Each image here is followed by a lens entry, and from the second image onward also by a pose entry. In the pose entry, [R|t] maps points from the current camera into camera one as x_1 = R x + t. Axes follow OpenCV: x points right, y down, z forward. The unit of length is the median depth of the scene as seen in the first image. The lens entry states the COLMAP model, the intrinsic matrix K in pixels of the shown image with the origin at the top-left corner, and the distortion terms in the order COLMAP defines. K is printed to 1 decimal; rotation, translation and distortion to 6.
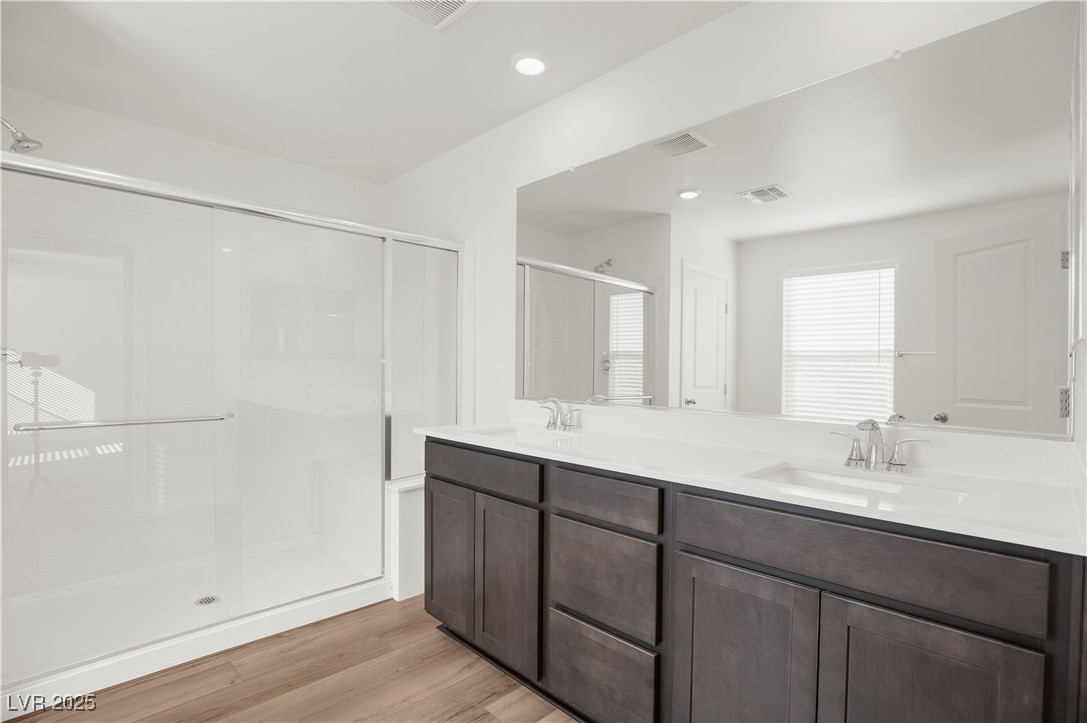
lens RADIAL K [[524.0, 0, 543.5], [0, 524.0, 361.5], [0, 0, 1]] dist [-0.000880, -0.000125]
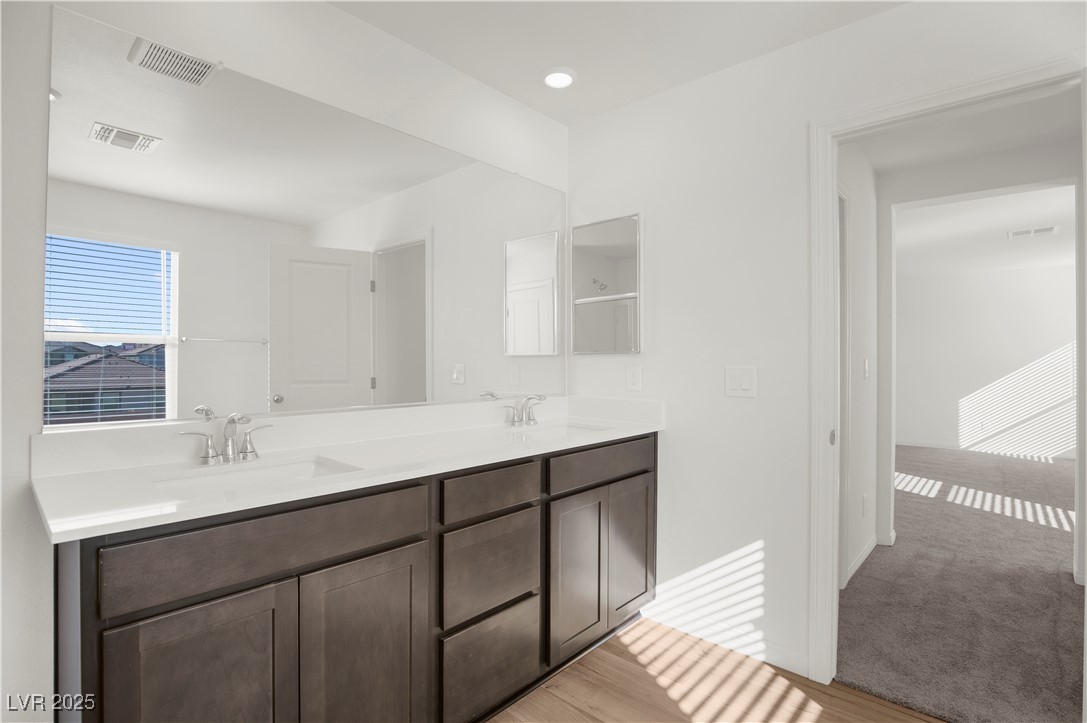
lens RADIAL K [[524.0, 0, 543.5], [0, 524.0, 361.5], [0, 0, 1]] dist [-0.000880, -0.000125]
pose [[-0.047580, -0.002249, 0.998865, -0.875319], [-0.004098, 0.999989, 0.002056, 0.000047], [-0.998859, -0.003995, -0.047589, 0.884187]]
